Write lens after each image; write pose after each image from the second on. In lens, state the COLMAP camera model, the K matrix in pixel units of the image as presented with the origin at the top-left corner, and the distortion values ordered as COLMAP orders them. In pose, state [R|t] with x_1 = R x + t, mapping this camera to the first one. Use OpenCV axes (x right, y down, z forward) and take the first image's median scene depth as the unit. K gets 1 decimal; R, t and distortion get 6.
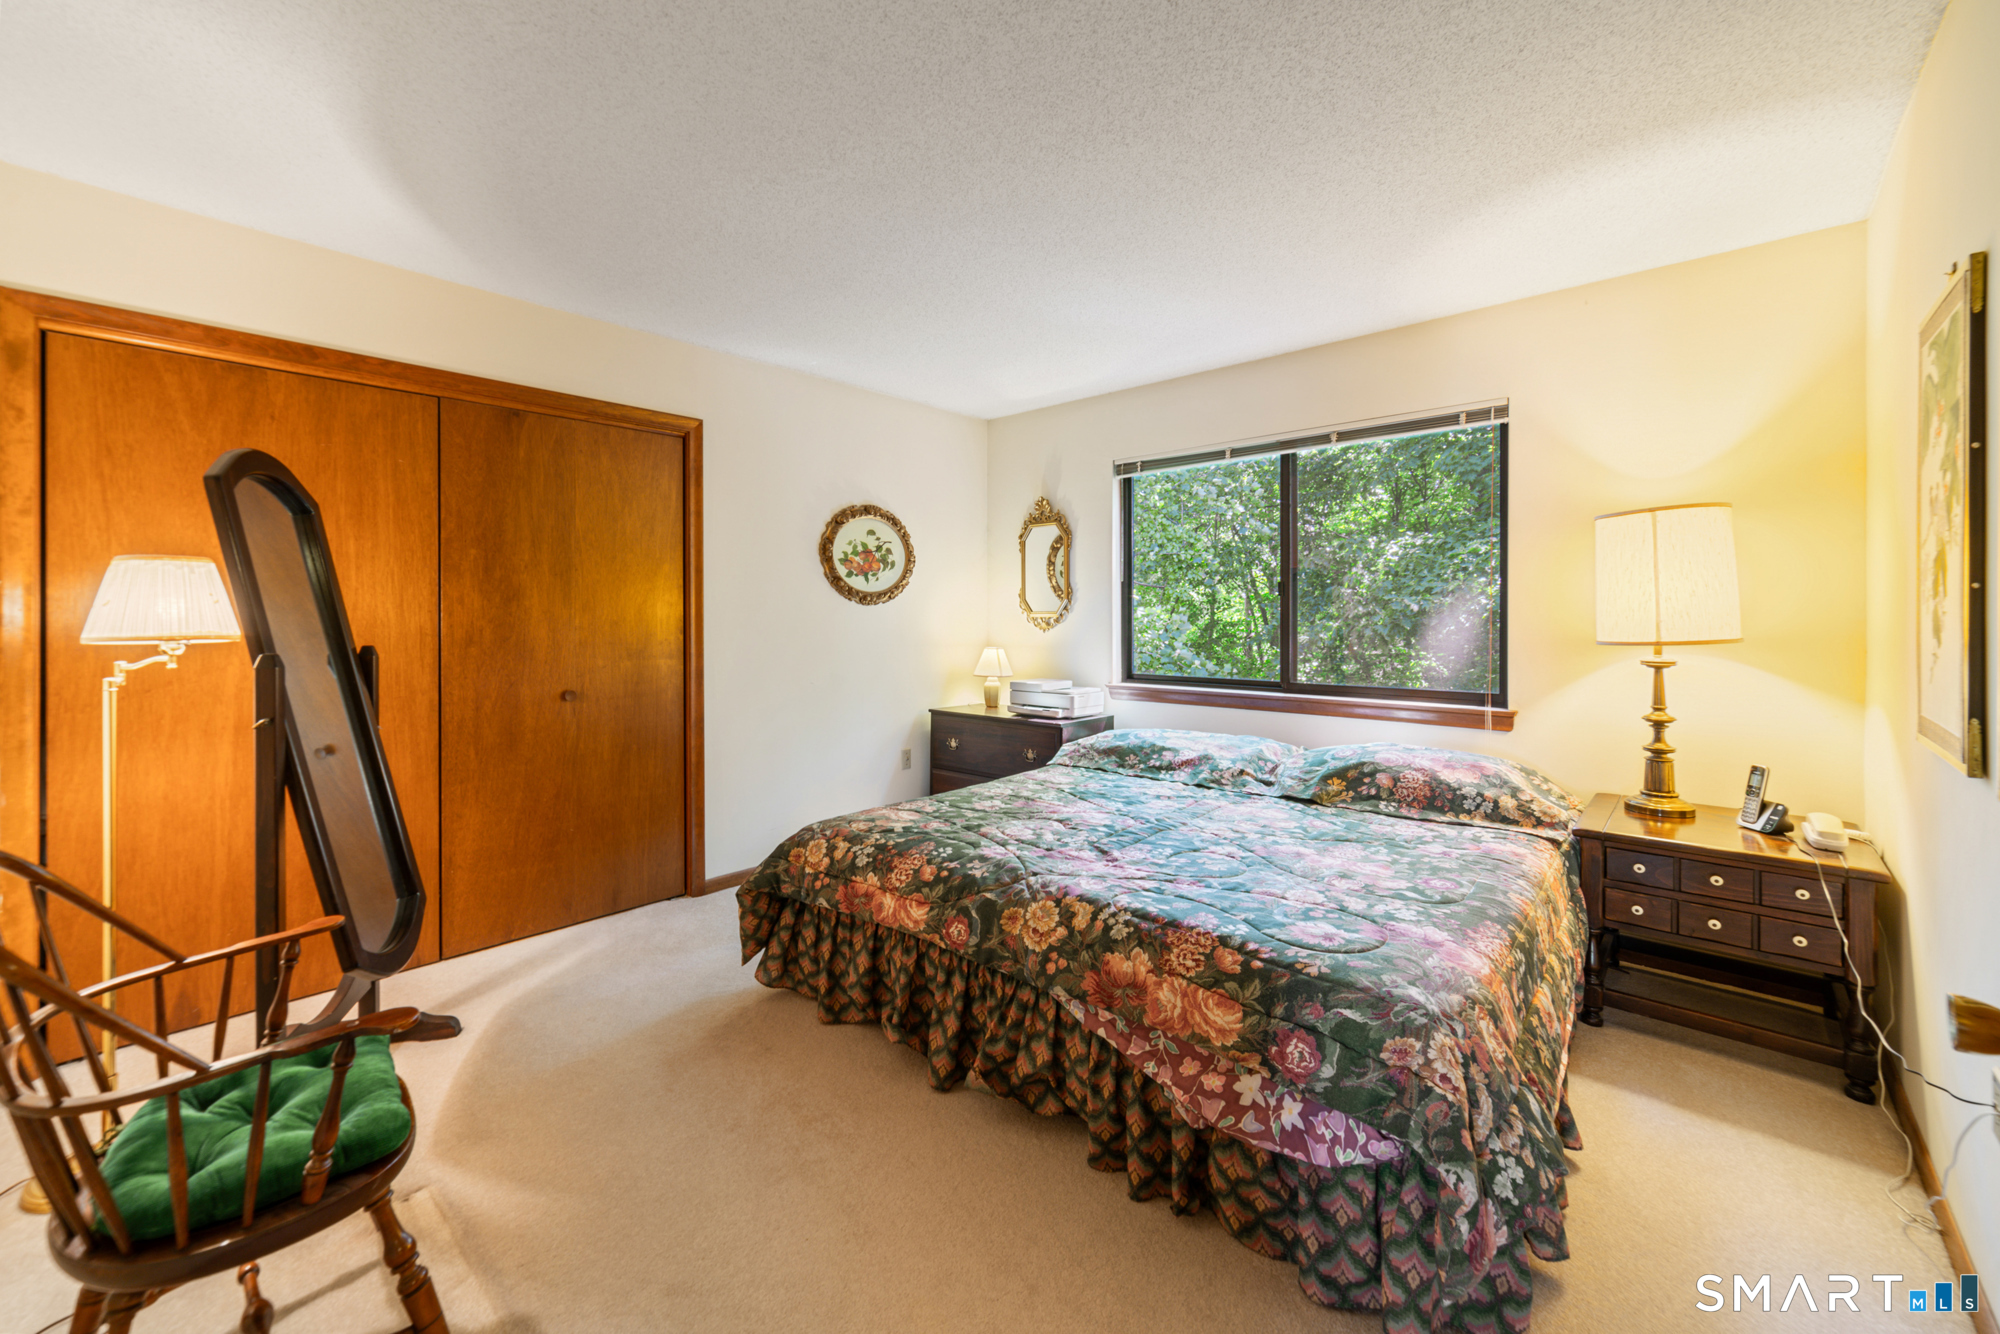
lens RADIAL K [[803.8, 0, 995.7], [0, 803.8, 618.8], [0, 0, 1]] dist [0.001684, 0.000420]
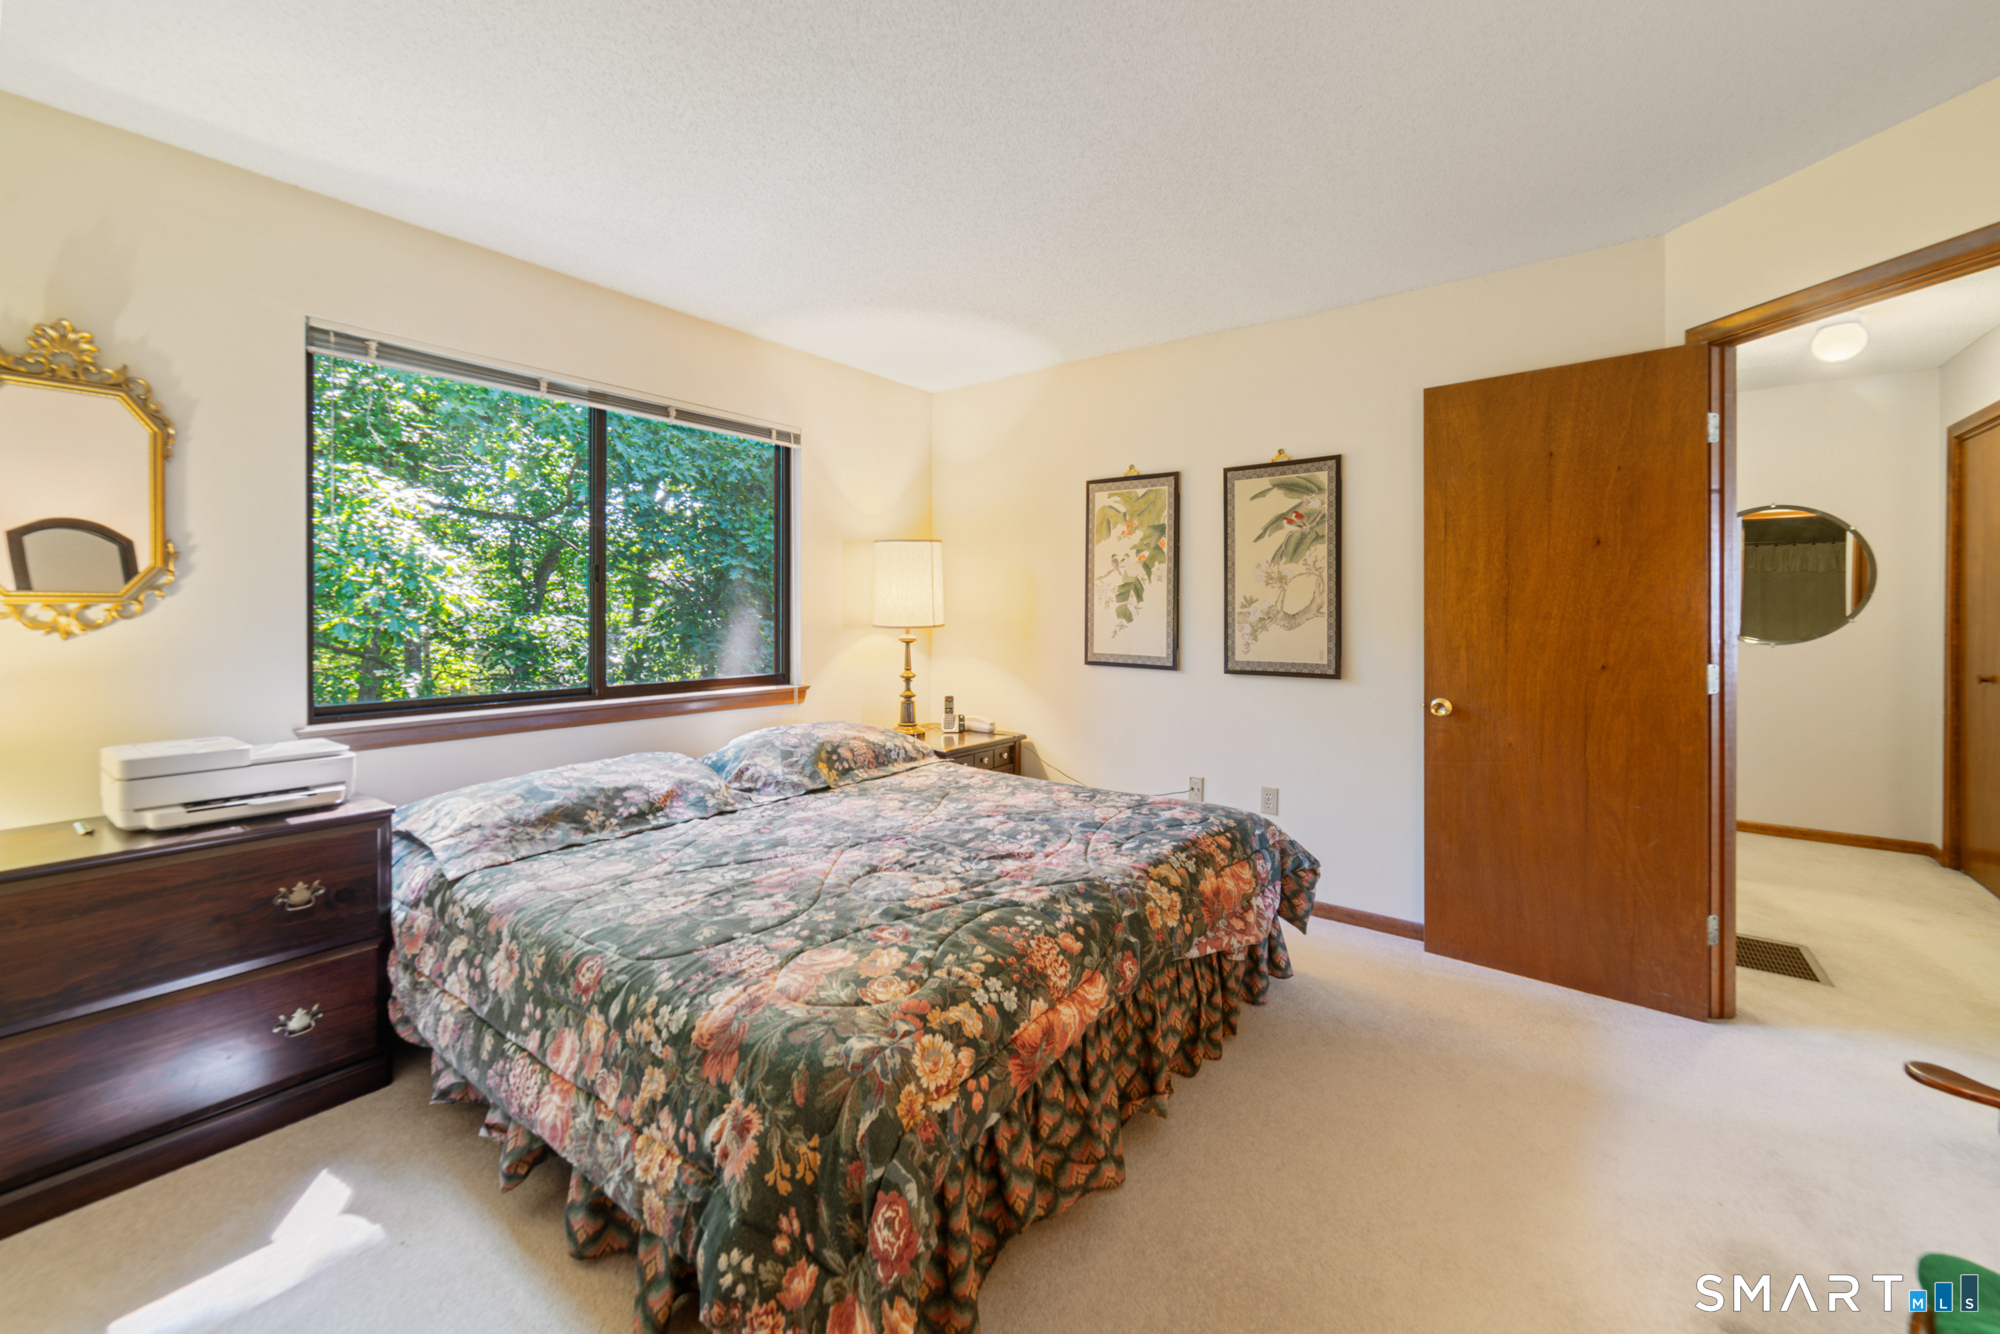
lens RADIAL K [[803.8, 0, 980.7], [0, 803.8, 614.6], [0, 0, 1]] dist [0.001684, 0.000420]
pose [[-0.092835, -0.003402, 0.995676, -0.475002], [-0.003548, 0.999989, 0.003086, 0.001109], [-0.995675, -0.003247, -0.092846, 0.658030]]
